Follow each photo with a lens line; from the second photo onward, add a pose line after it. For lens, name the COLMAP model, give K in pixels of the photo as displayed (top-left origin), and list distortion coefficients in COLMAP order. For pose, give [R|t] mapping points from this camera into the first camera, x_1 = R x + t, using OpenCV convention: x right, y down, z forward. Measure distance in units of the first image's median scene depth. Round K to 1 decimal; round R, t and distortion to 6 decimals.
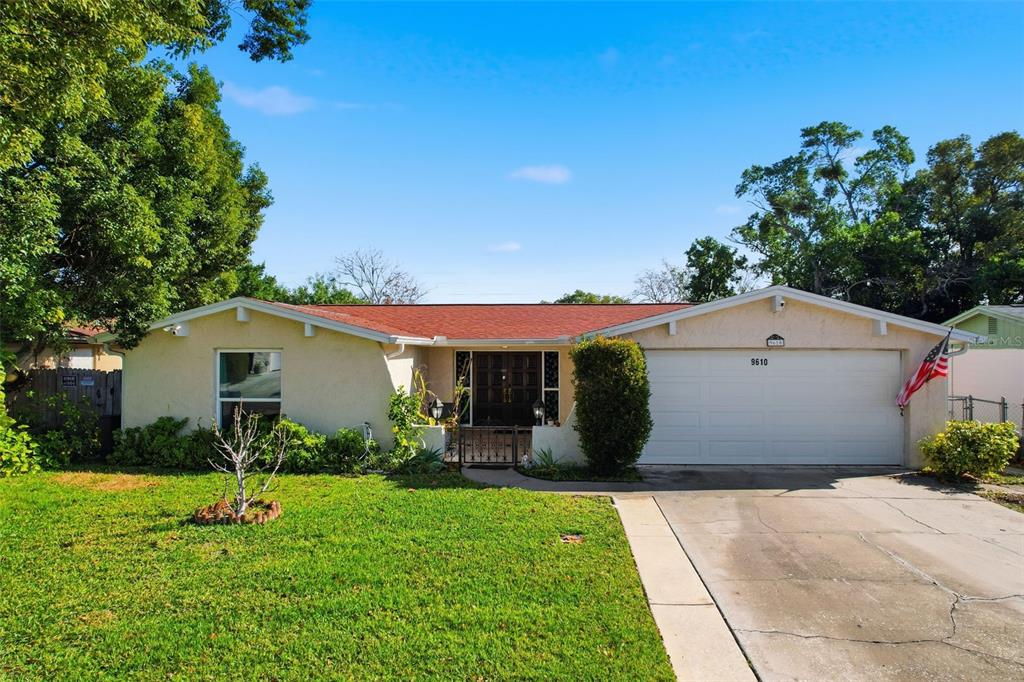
lens RADIAL K [[689.4, 0, 534.6], [0, 689.4, 327.4], [0, 0, 1]] dist [-0.064608, 0.055116]
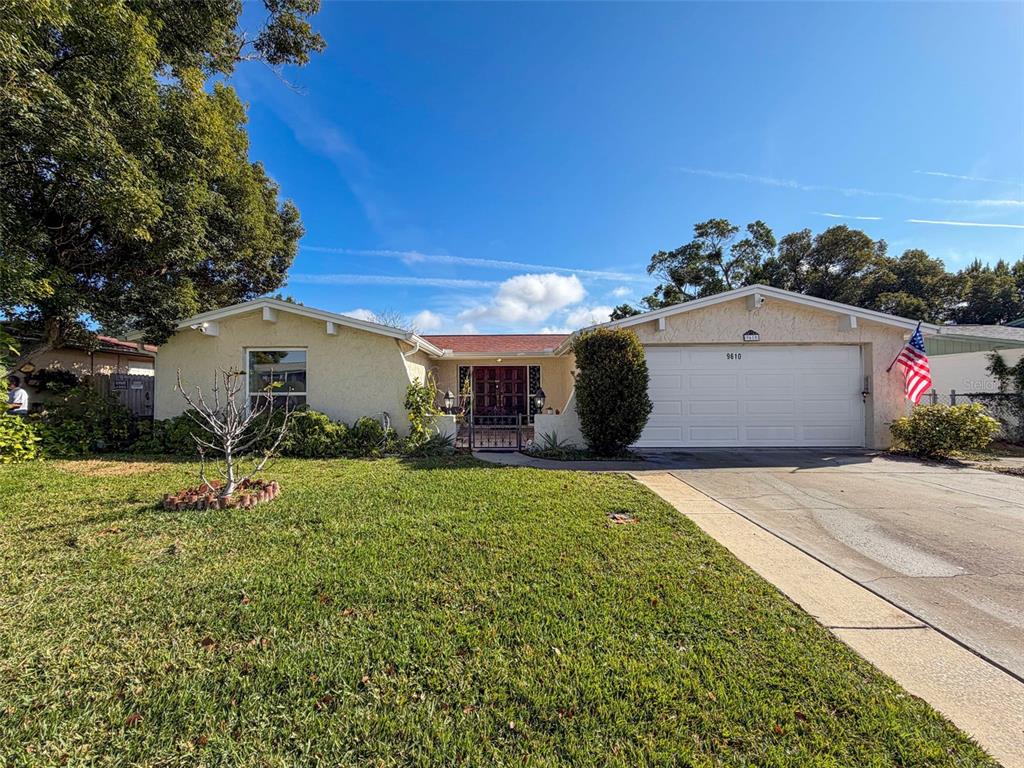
lens RADIAL K [[416.3, 0, 510.2], [0, 416.3, 385.9], [0, 0, 1]] dist [-0.000680, 0.000058]
pose [[0.999346, -0.005361, 0.035772, -0.068201], [0.005136, 0.999967, 0.006353, 0.094028], [-0.035804, -0.006165, 0.999340, 0.327992]]
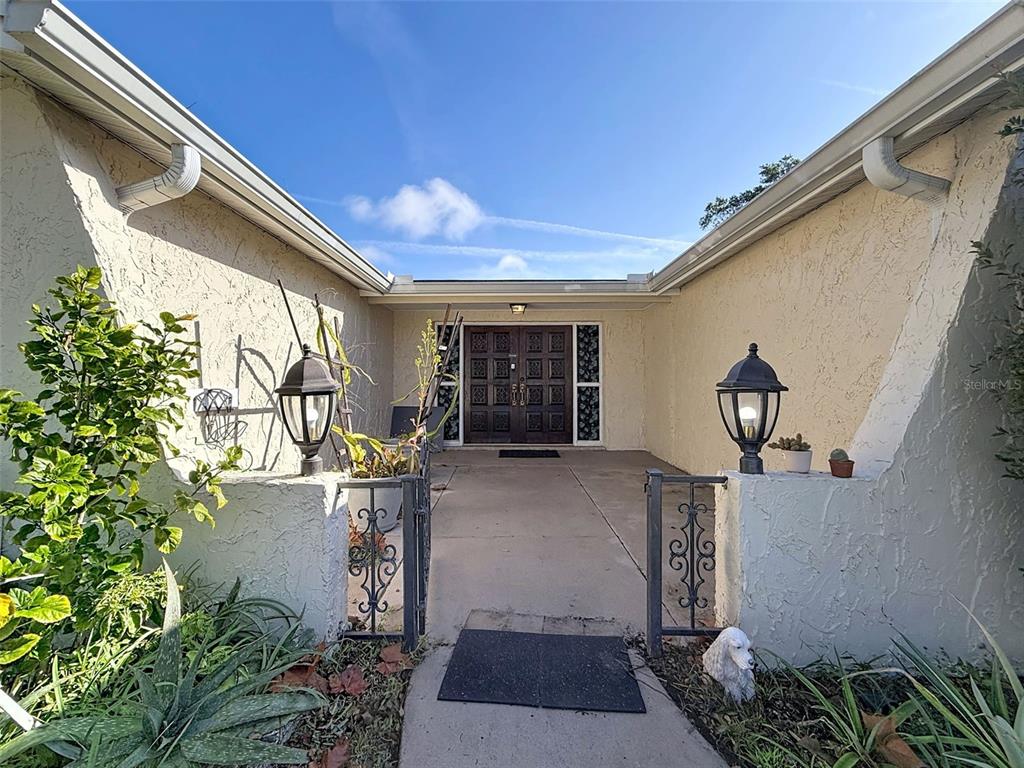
lens RADIAL K [[411.1, 0, 512.0], [0, 411.1, 384.0], [0, 0, 1]] dist [0.000292, 0.000031]
pose [[0.999616, -0.003016, 0.027546, -0.079218], [0.002263, 0.999624, 0.027337, 0.110871], [-0.027618, -0.027264, 0.999247, 0.877524]]
